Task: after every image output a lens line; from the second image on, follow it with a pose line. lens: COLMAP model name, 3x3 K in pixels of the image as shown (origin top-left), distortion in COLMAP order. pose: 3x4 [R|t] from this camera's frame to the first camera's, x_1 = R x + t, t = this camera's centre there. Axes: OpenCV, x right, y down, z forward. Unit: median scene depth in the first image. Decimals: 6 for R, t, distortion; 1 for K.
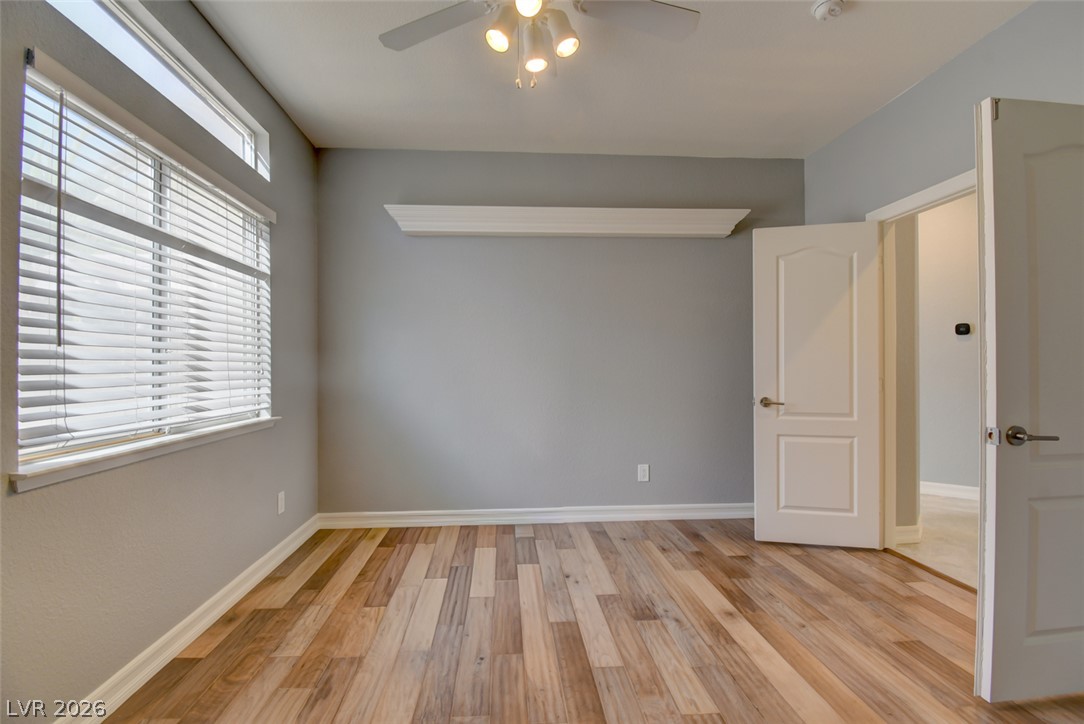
lens RADIAL K [[478.1, 0, 545.8], [0, 478.1, 360.9], [0, 0, 1]] dist [0.018236, -0.023700]
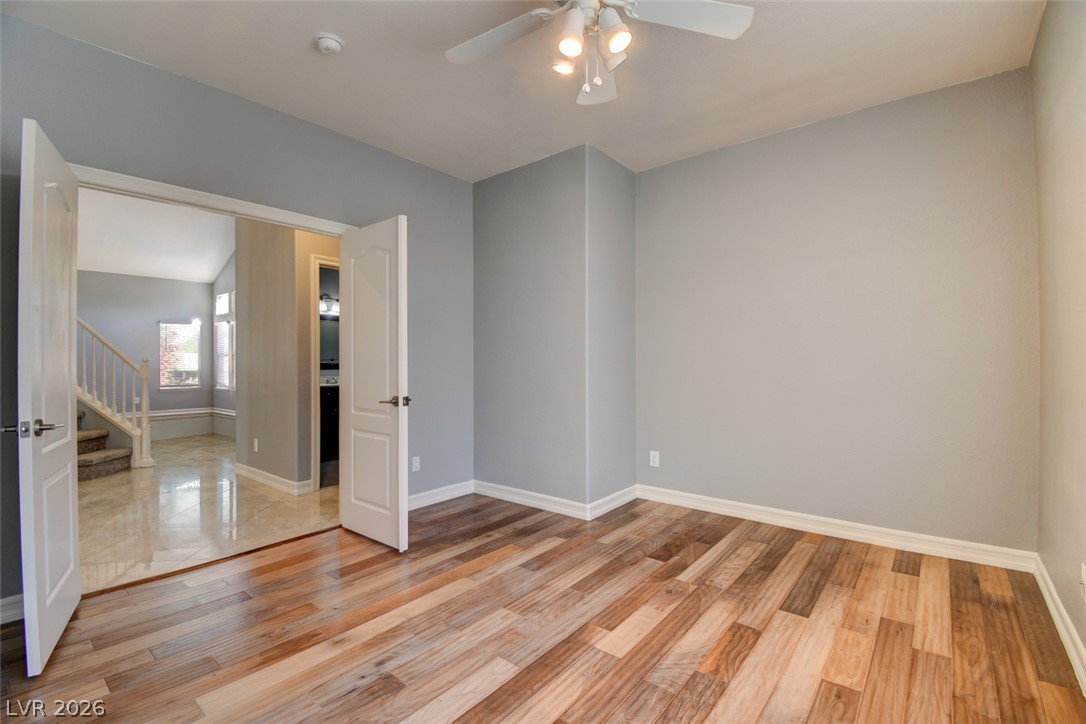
lens RADIAL K [[479.0, 0, 546.8], [0, 479.0, 360.8], [0, 0, 1]] dist [0.018236, -0.023700]
pose [[-0.711180, 0.008864, 0.702954, -0.631225], [0.000469, 0.999926, -0.012134, 0.024796], [-0.703010, -0.008300, -0.711132, 1.664508]]
